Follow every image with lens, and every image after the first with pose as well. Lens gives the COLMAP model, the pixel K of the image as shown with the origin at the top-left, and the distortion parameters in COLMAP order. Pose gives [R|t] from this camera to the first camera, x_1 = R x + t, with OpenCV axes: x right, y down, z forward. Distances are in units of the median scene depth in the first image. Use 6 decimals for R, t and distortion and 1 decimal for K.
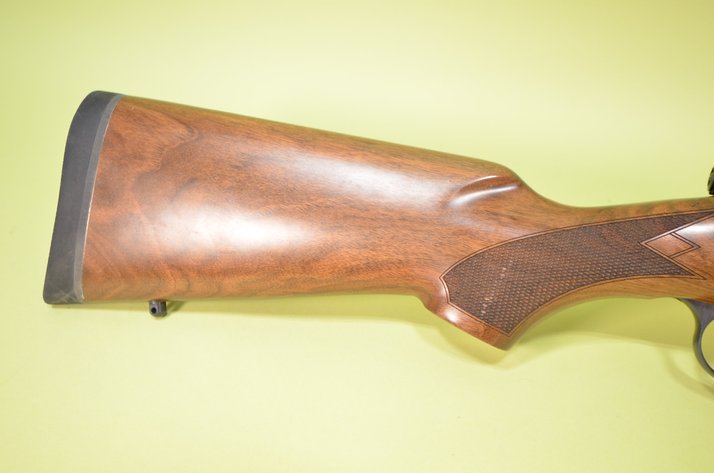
lens RADIAL K [[699.7, 0, 360.3], [0, 699.7, 250.7], [0, 0, 1]] dist [0.016889, 0.028555]
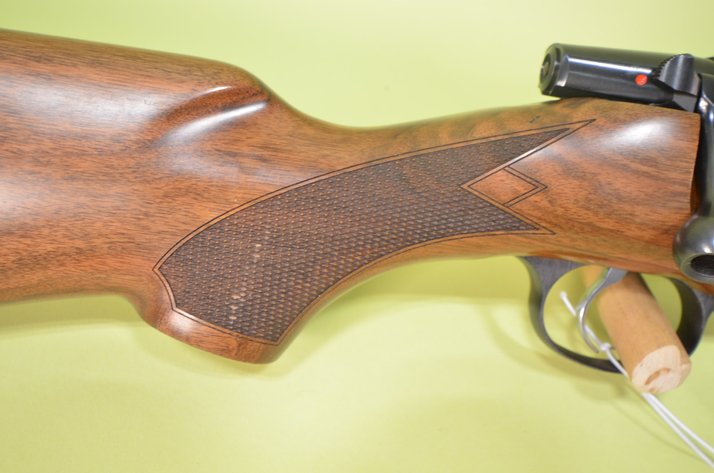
lens RADIAL K [[699.7, 0, 360.3], [0, 699.7, 250.7], [0, 0, 1]] dist [0.016889, 0.028555]
pose [[0.938802, -0.149338, 0.310400, 0.098276], [0.084181, 0.973276, 0.213652, -0.091701], [-0.334011, -0.174447, 0.926285, 0.400518]]
